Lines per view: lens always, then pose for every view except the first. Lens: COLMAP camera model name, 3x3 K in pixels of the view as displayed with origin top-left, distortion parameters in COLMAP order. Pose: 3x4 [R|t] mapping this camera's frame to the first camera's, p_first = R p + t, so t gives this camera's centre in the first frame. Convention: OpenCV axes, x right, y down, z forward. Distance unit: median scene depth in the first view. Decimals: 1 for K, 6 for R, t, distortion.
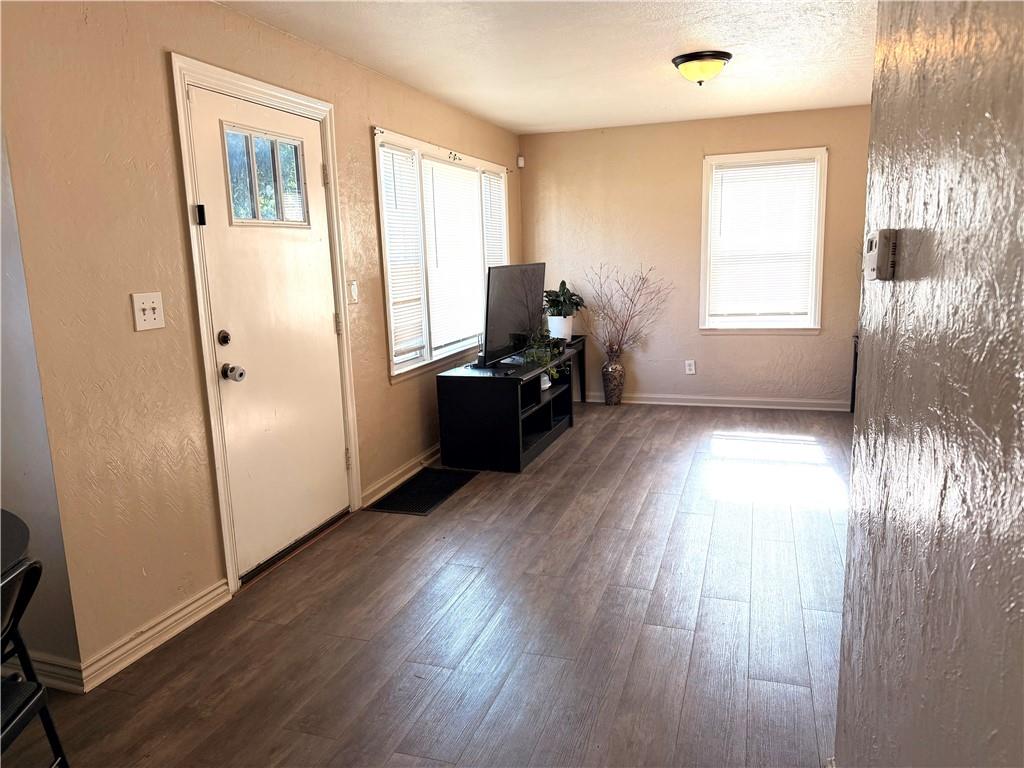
lens RADIAL K [[702.3, 0, 510.6], [0, 702.3, 391.6], [0, 0, 1]] dist [0.058961, -0.058023]
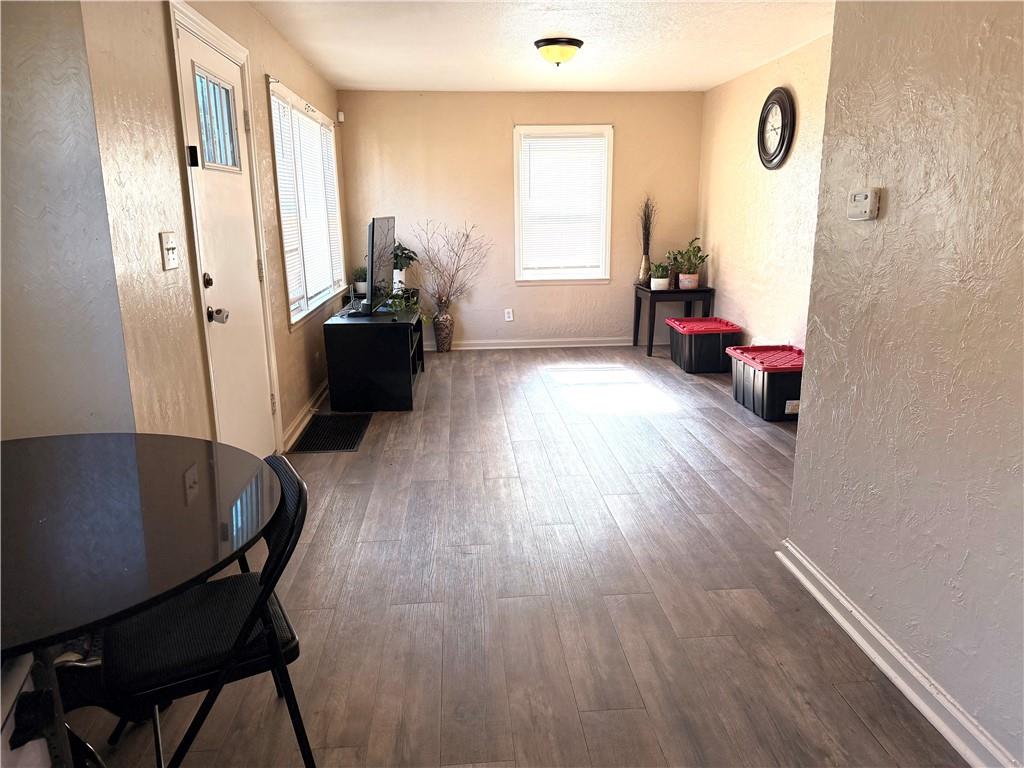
lens RADIAL K [[702.3, 0, 515.2], [0, 702.3, 391.0], [0, 0, 1]] dist [0.058961, -0.058023]
pose [[0.918037, -0.075508, 0.389239, -0.197980], [0.056613, 0.996603, 0.059806, 0.021986], [-0.392433, -0.032868, 0.919193, -0.051632]]
